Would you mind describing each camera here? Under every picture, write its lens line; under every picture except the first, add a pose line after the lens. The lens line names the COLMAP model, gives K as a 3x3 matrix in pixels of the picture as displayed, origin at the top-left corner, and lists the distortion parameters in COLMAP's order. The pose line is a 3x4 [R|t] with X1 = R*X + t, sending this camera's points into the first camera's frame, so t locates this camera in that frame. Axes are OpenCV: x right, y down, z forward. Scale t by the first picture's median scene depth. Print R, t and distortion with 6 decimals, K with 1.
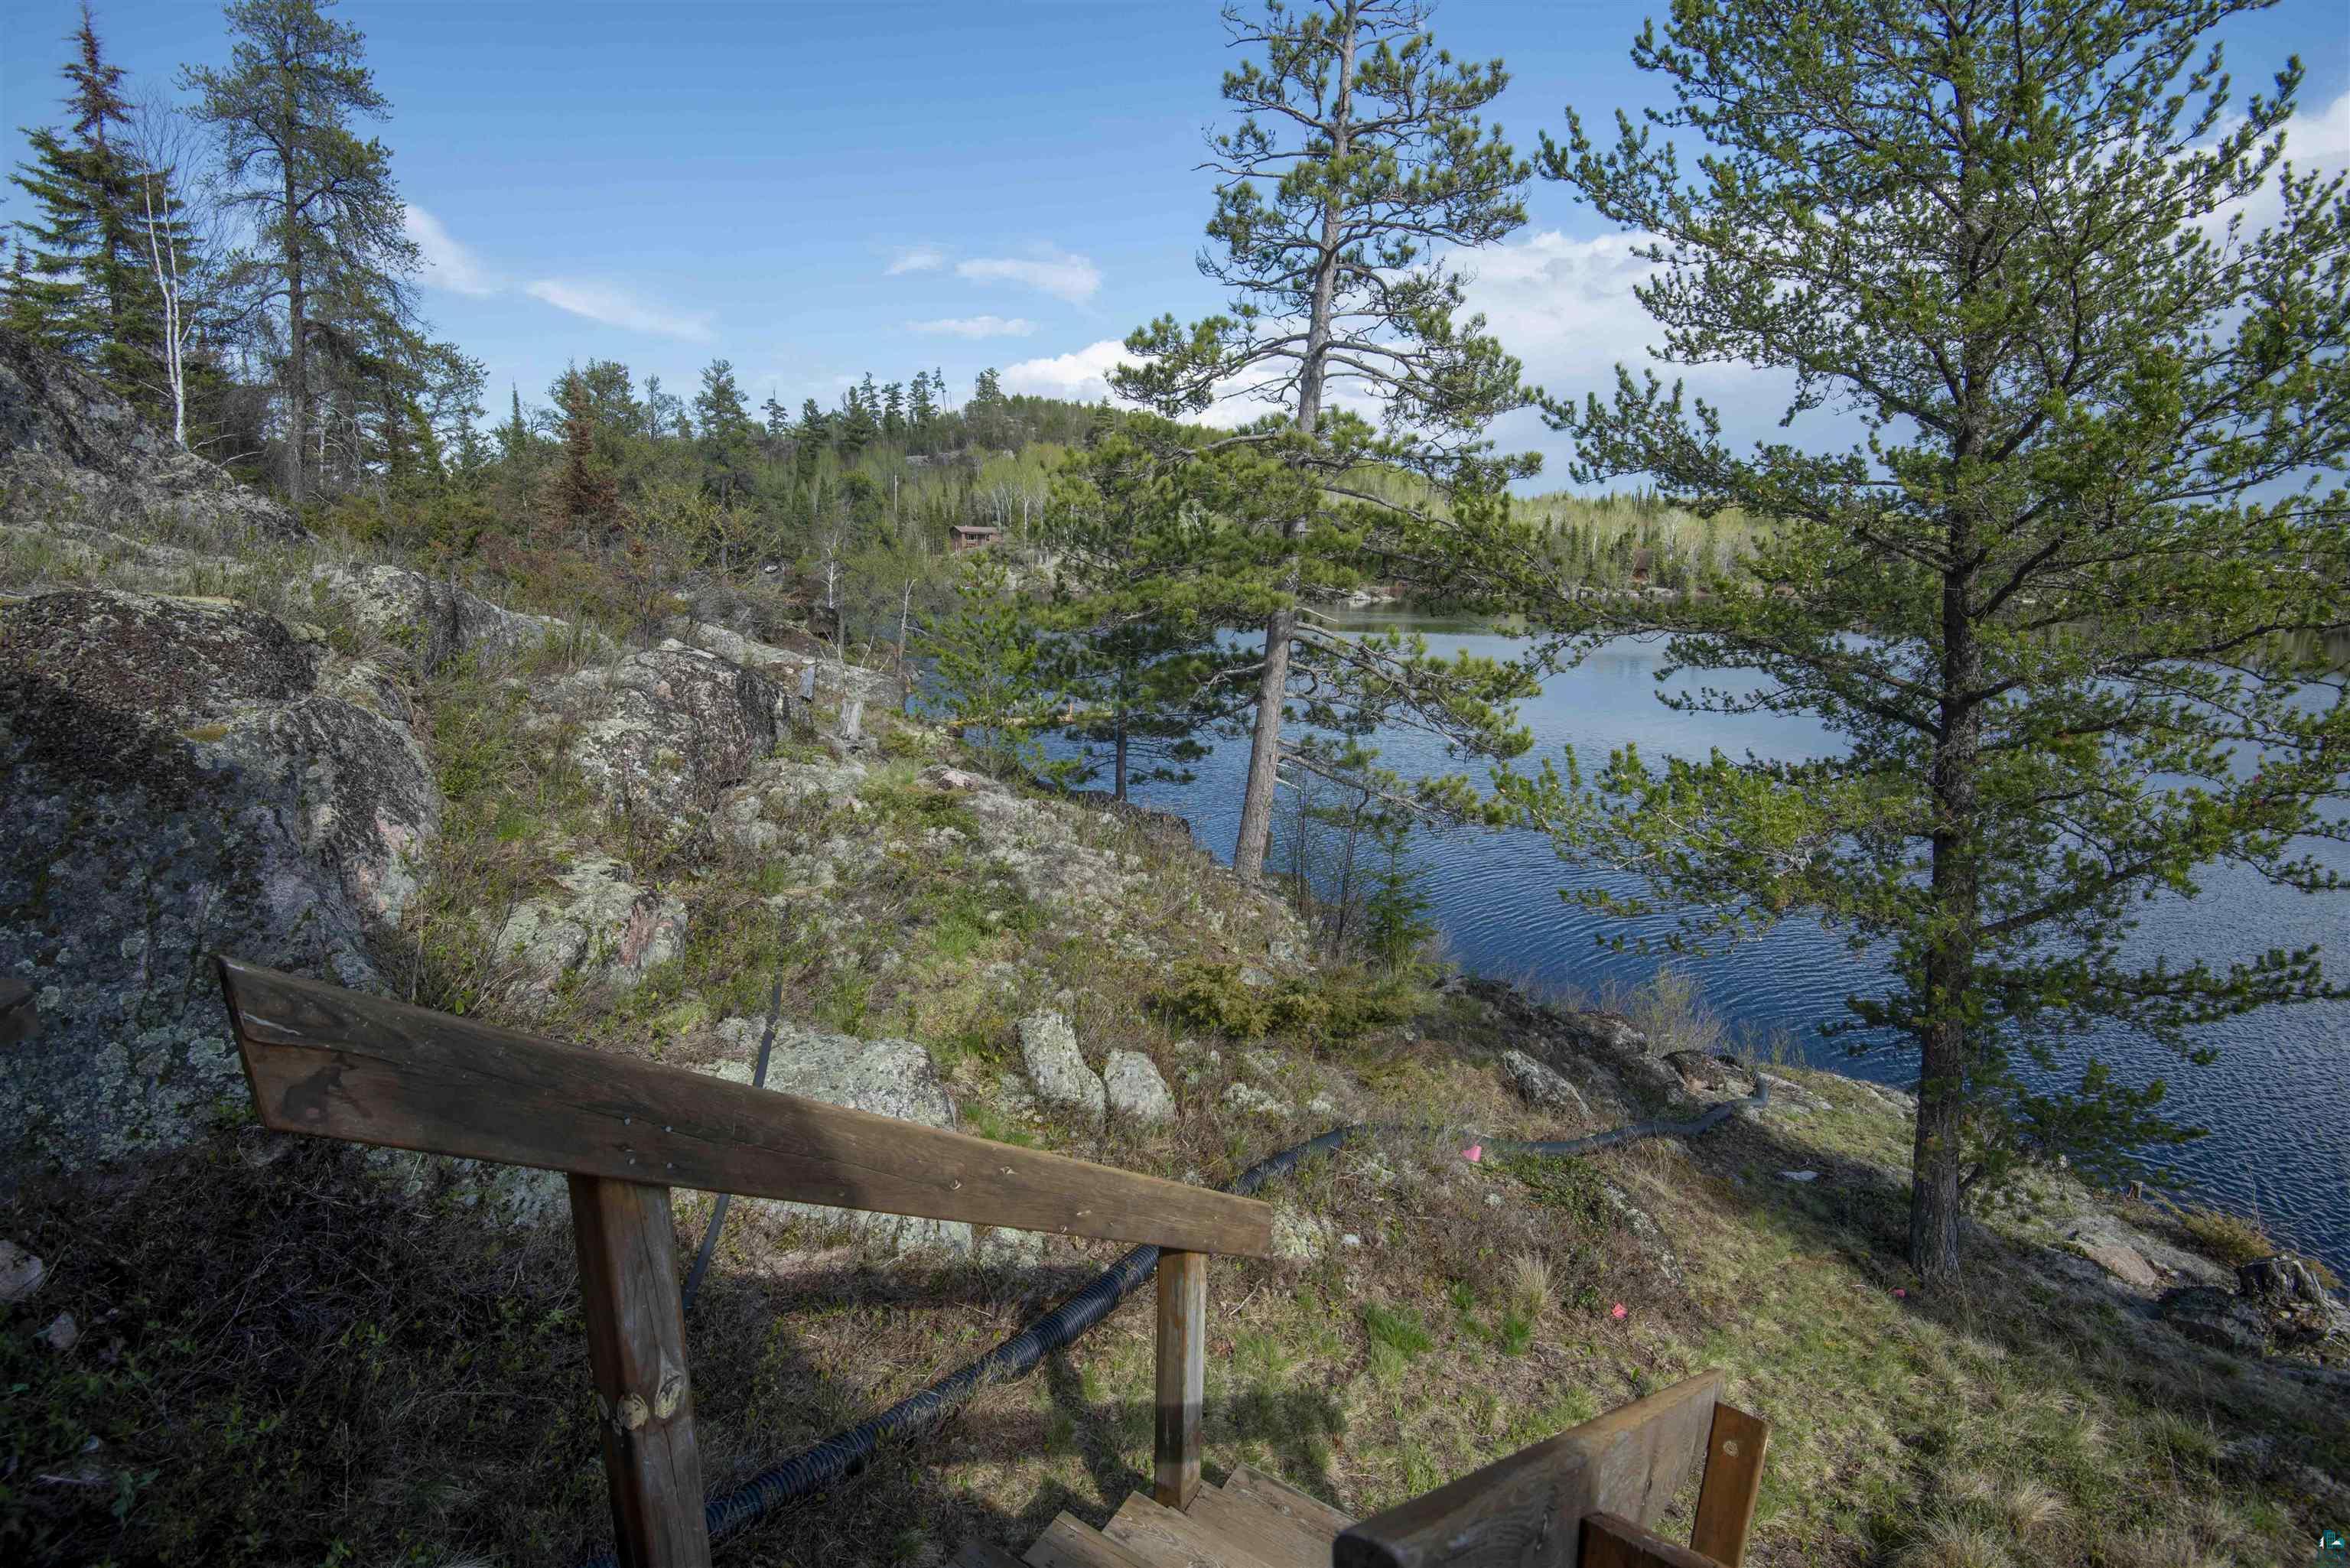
lens RADIAL K [[1083.3, 0, 1171.2], [0, 1083.3, 773.2], [0, 0, 1]] dist [-0.011878, -0.022770]
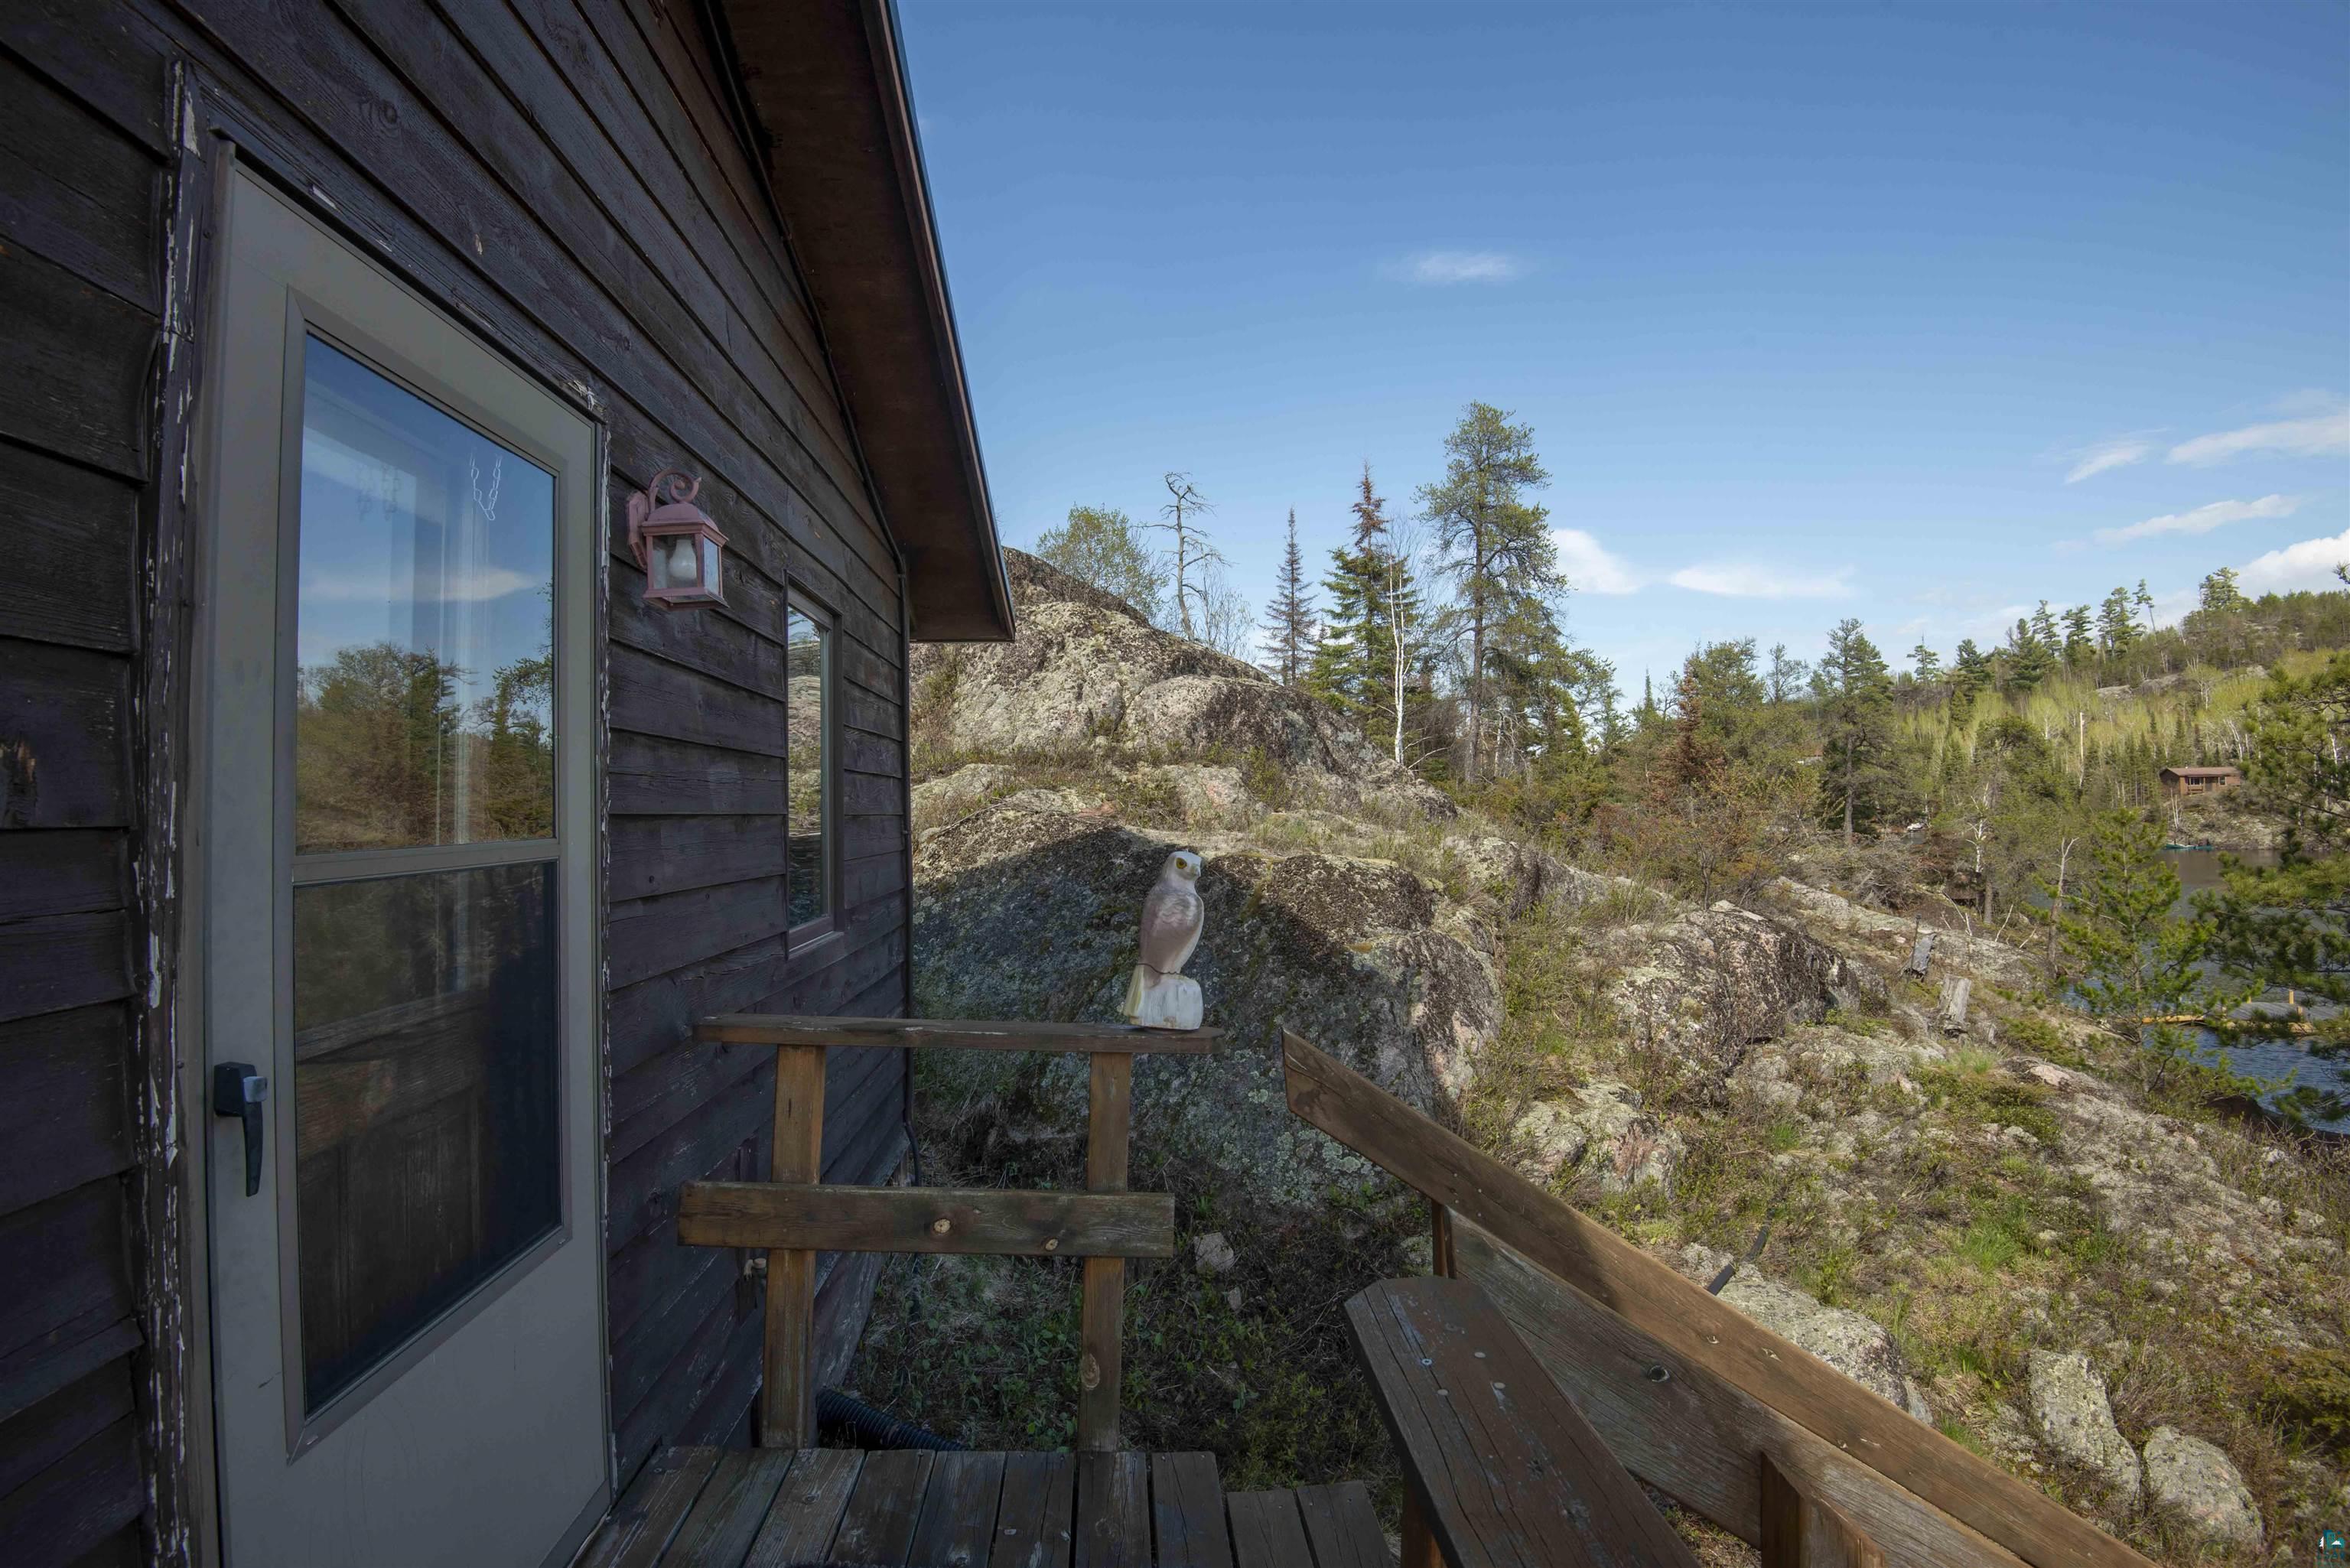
lens RADIAL K [[1081.4, 0, 1171.5], [0, 1081.4, 775.3], [0, 0, 1]] dist [-0.009257, -0.026126]
pose [[0.575110, -0.056981, -0.816089, 0.095894], [-0.136829, 0.976819, -0.164629, 0.006013], [0.806552, 0.206344, 0.553982, -0.064502]]
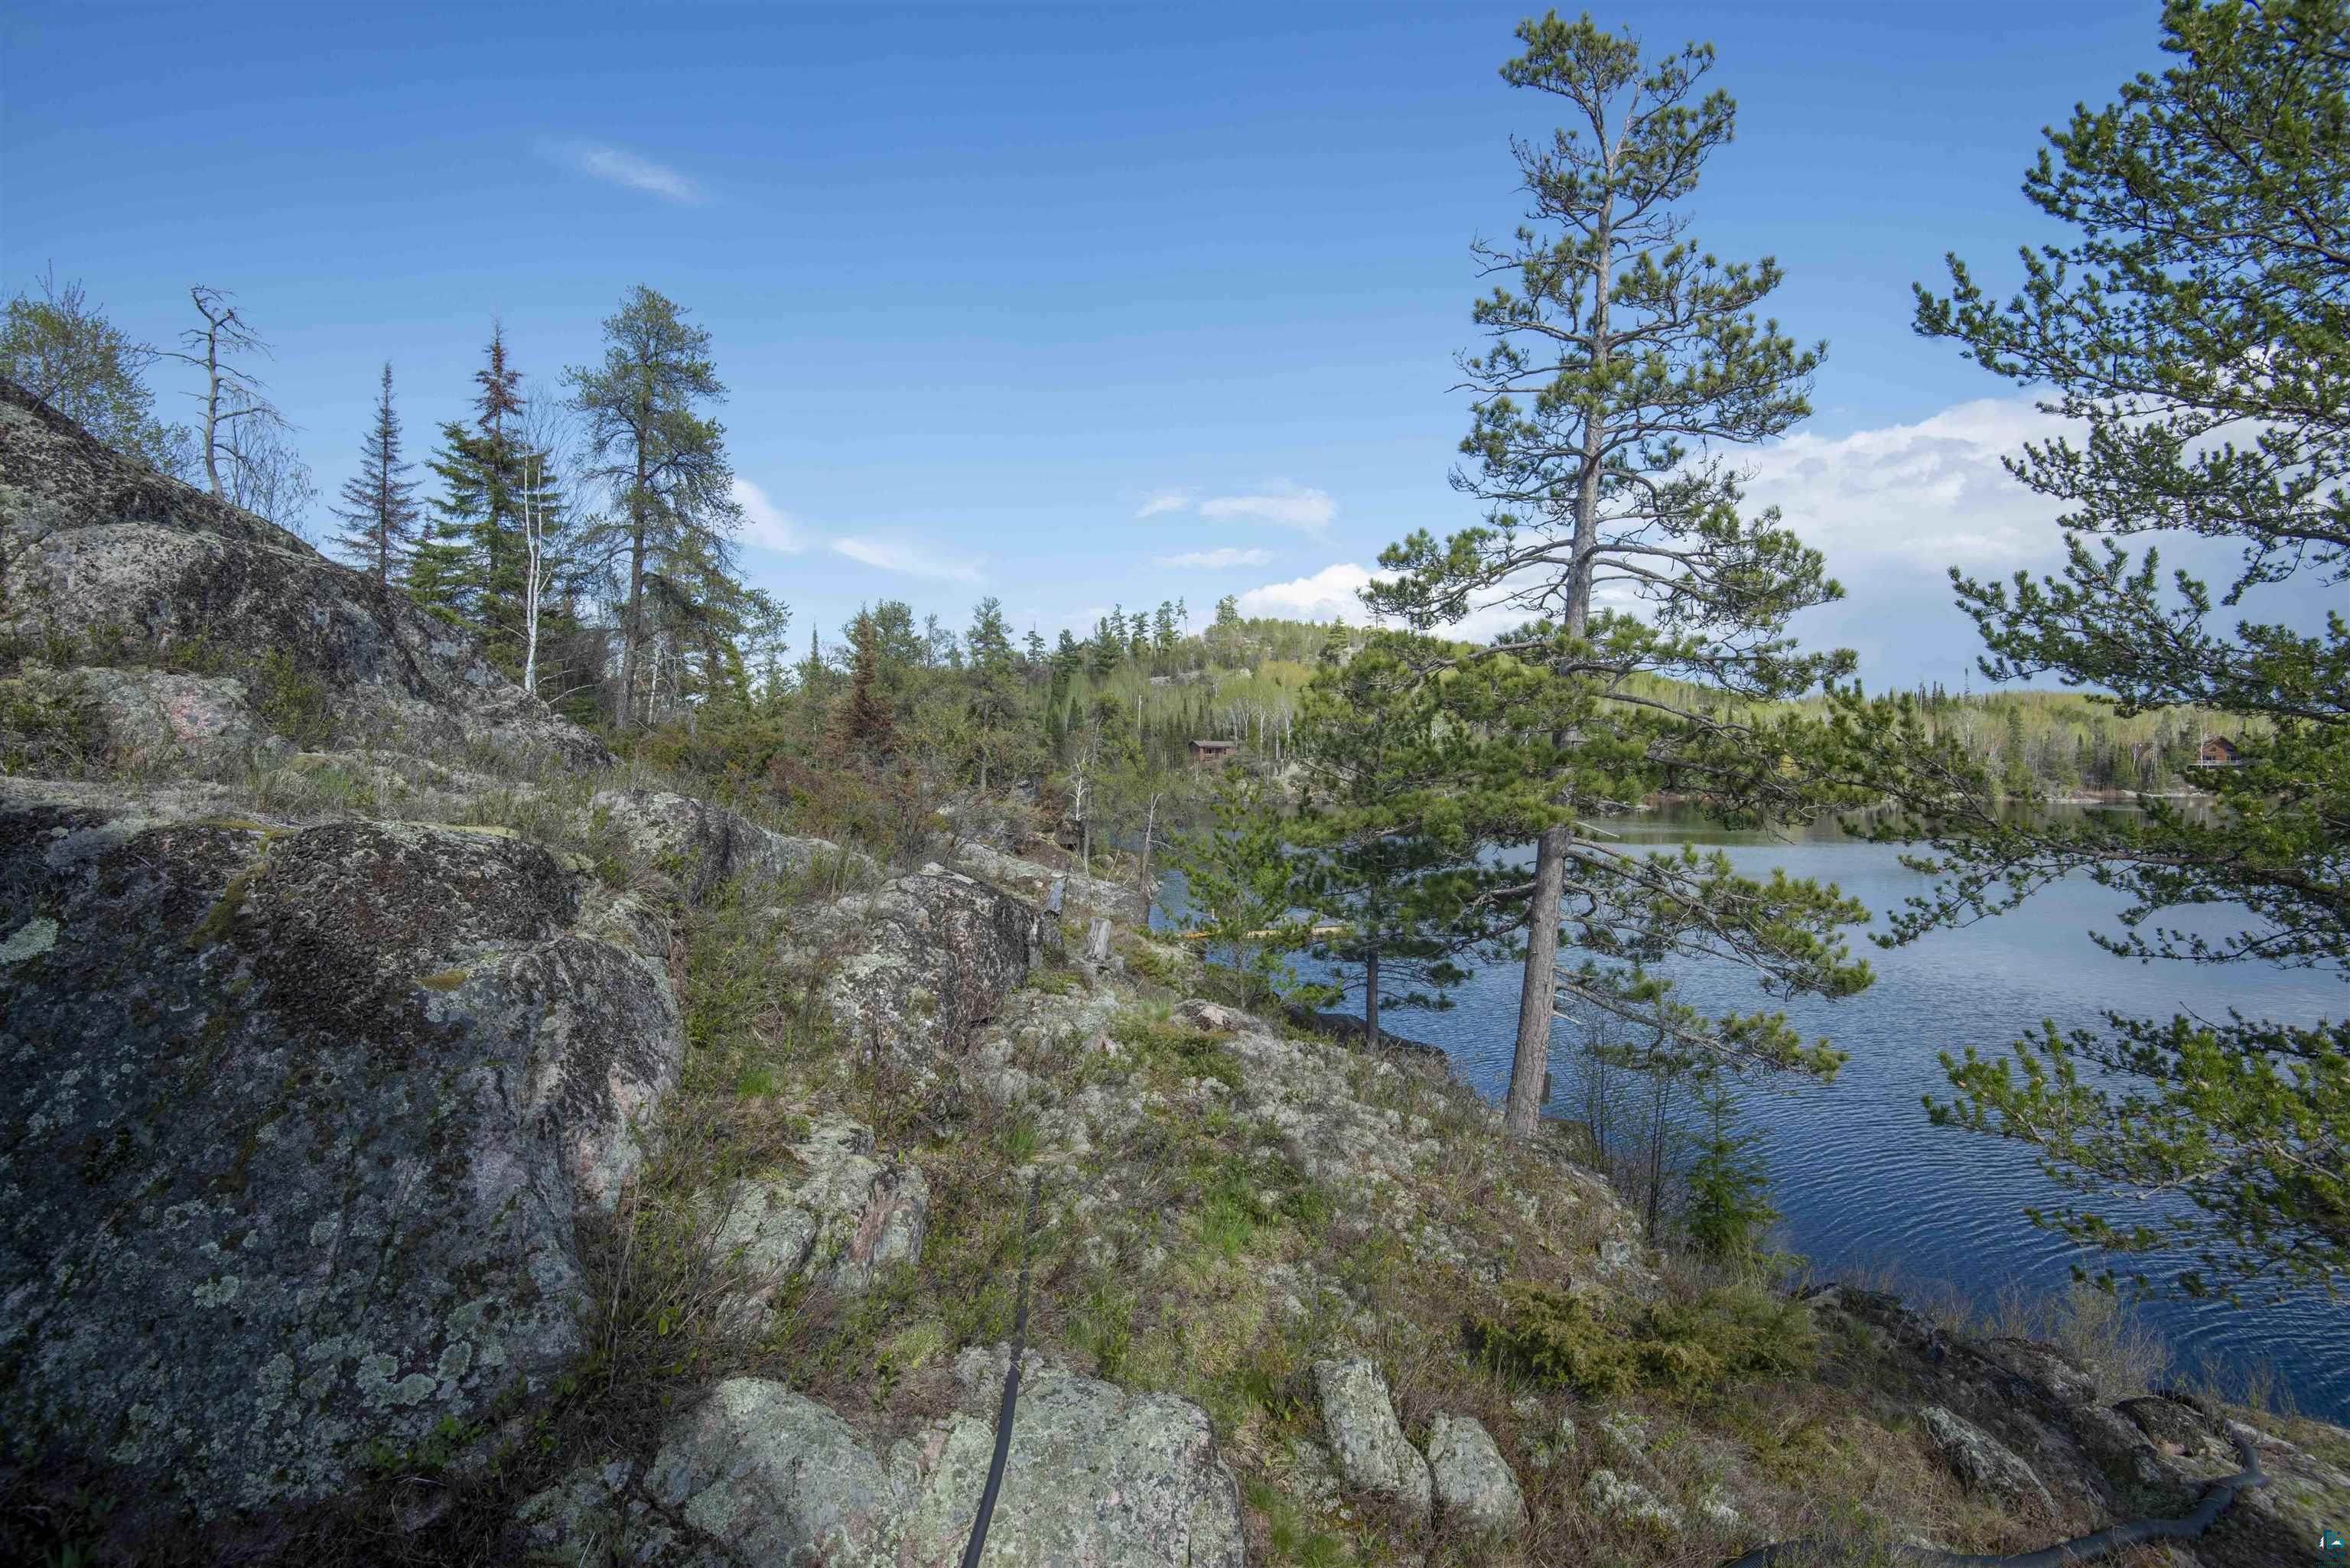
lens RADIAL K [[1081.4, 0, 1171.5], [0, 1081.4, 775.3], [0, 0, 1]] dist [-0.009257, -0.026126]
pose [[0.977351, -0.013019, -0.211223, -0.039958], [-0.027352, 0.981963, -0.187085, -0.022438], [0.209849, 0.188625, 0.959366, 0.083621]]
